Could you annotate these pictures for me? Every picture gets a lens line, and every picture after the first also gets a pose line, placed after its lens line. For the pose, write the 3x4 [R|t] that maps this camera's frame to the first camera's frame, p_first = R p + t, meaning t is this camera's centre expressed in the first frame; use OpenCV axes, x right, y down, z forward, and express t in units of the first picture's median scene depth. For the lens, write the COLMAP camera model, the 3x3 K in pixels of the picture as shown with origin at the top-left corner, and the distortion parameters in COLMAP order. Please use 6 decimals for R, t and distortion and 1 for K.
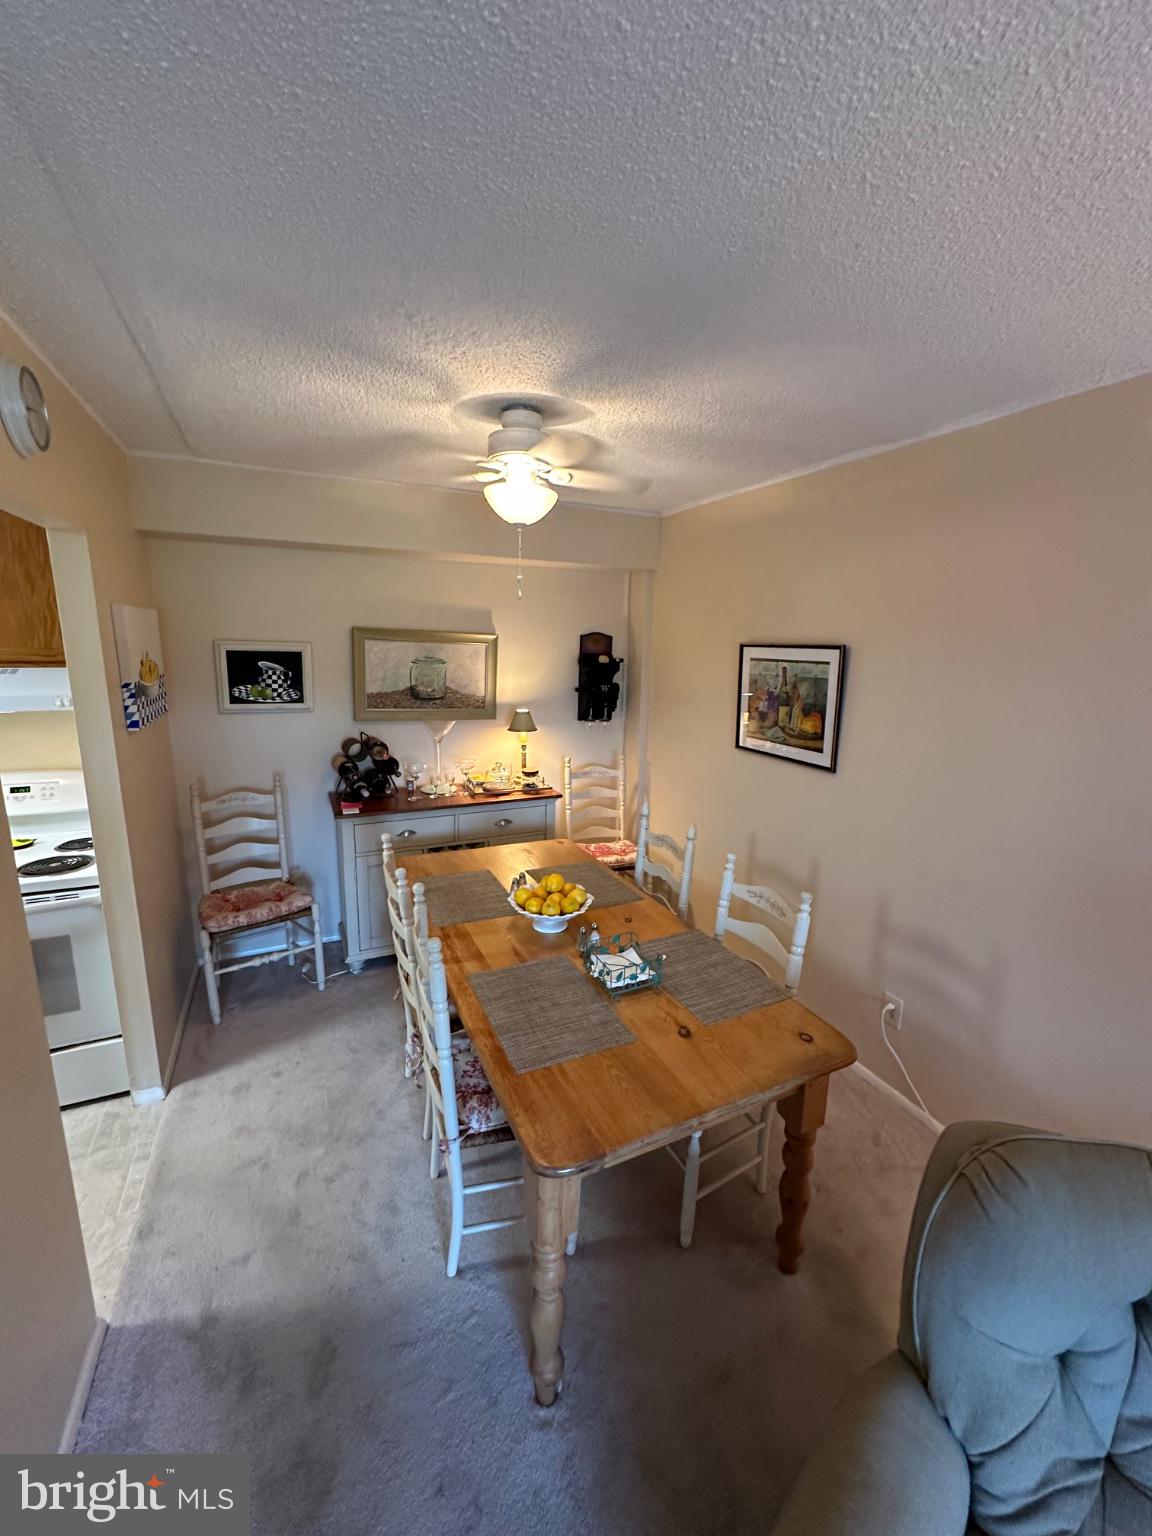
lens RADIAL K [[619.1, 0, 576.0], [0, 619.1, 768.0], [0, 0, 1]] dist [0.002056, 0.000426]
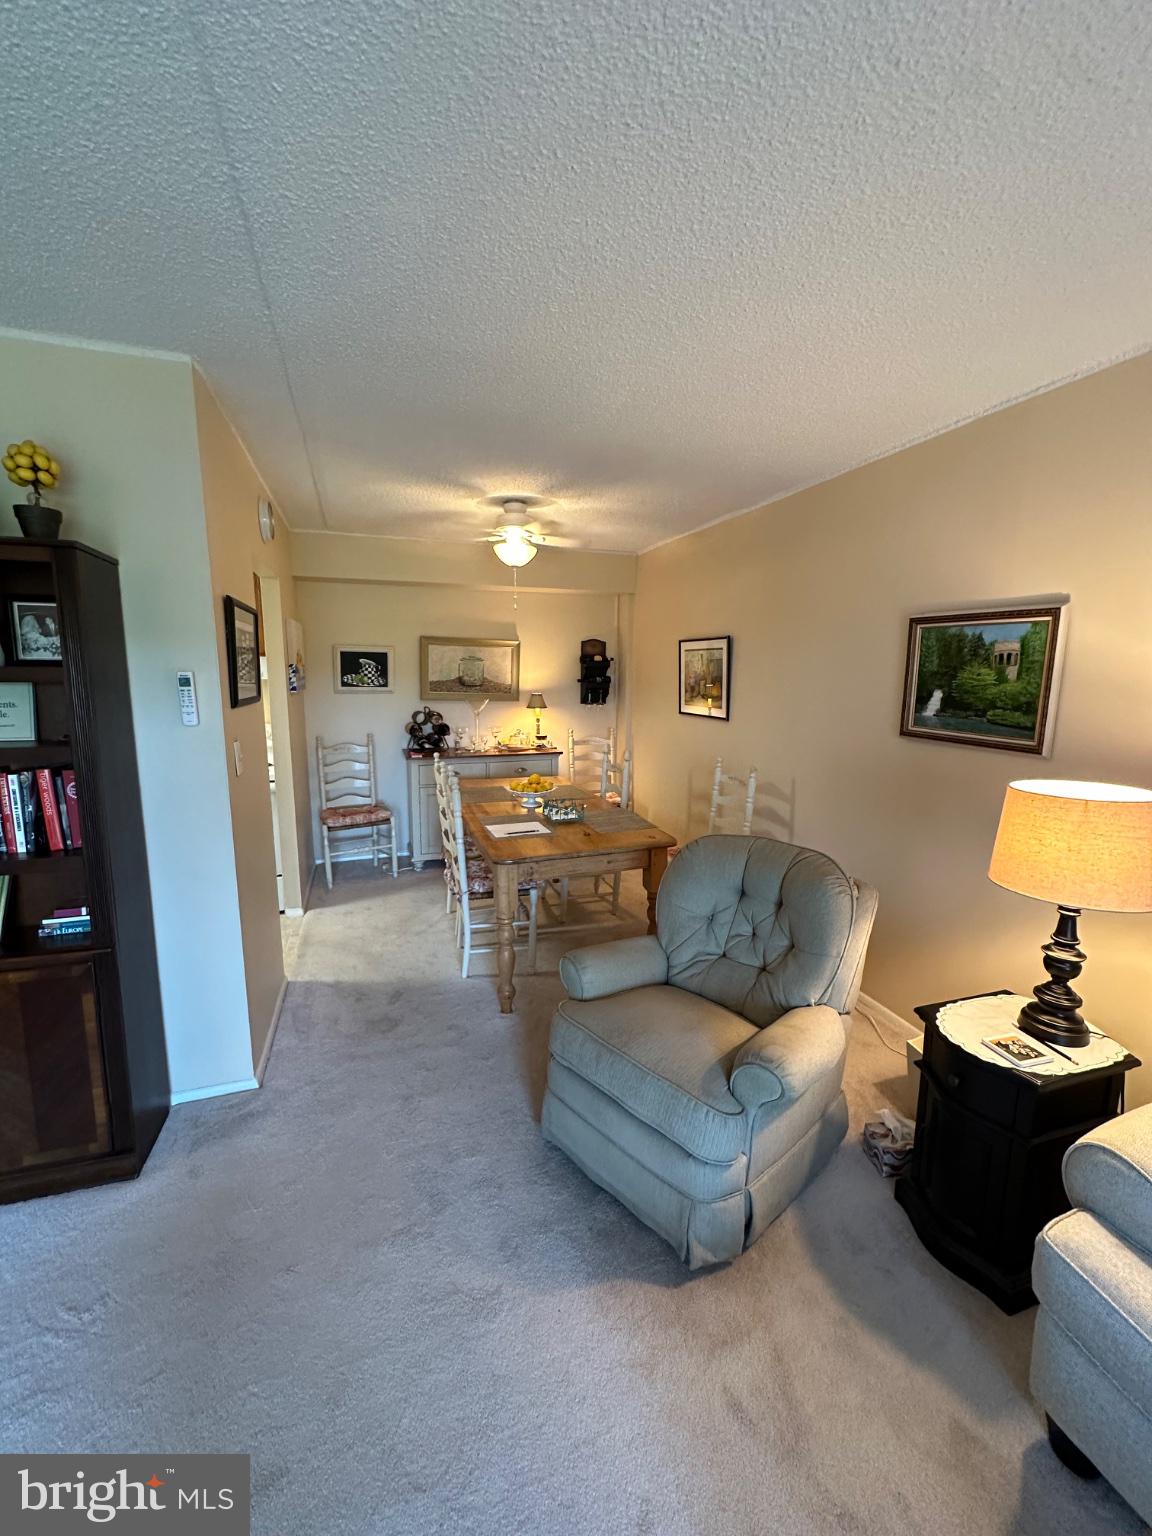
lens RADIAL K [[619.1, 0, 576.0], [0, 619.1, 768.0], [0, 0, 1]] dist [0.002056, 0.000426]
pose [[0.994428, 0.002444, -0.105386, 0.170695], [-0.007289, 0.998933, -0.045605, 0.157504], [0.105162, 0.046119, 0.993385, -0.430049]]
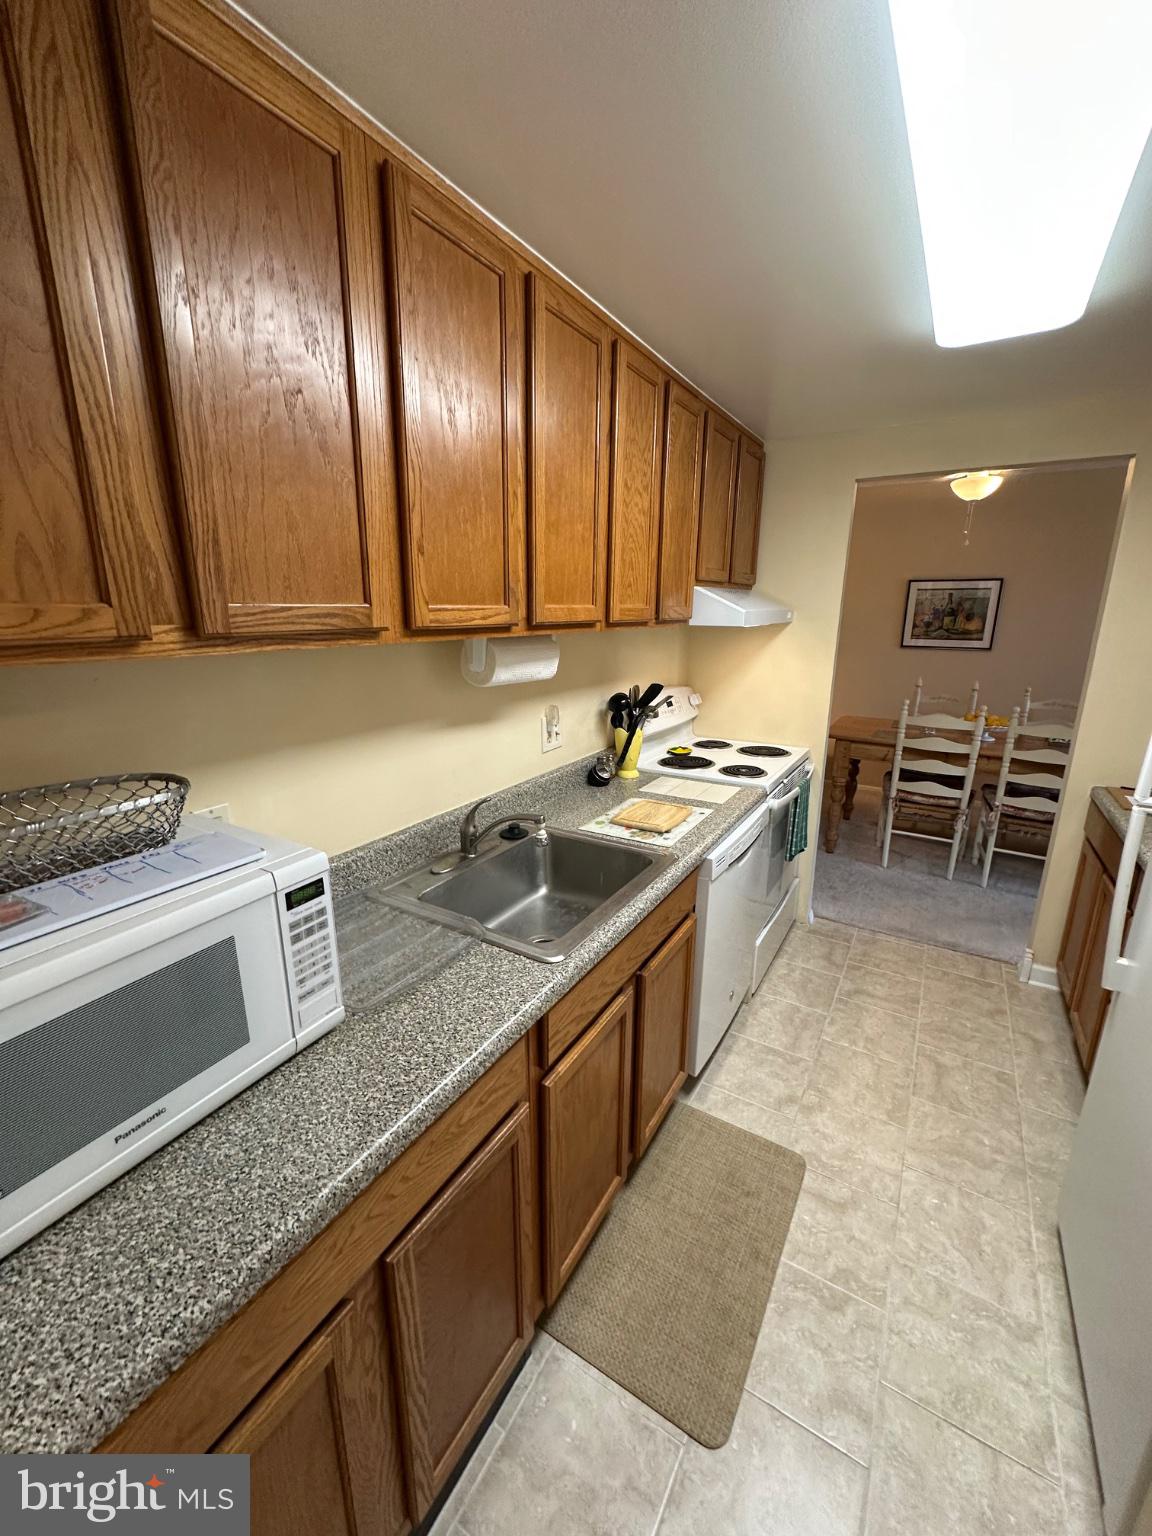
lens RADIAL K [[619.1, 0, 576.0], [0, 619.1, 768.0], [0, 0, 1]] dist [0.002056, 0.000426]
pose [[0.828521, -0.159723, 0.536694, -1.330203], [0.125212, 0.987032, 0.100450, 0.010720], [-0.545779, -0.016024, 0.837776, 0.108665]]
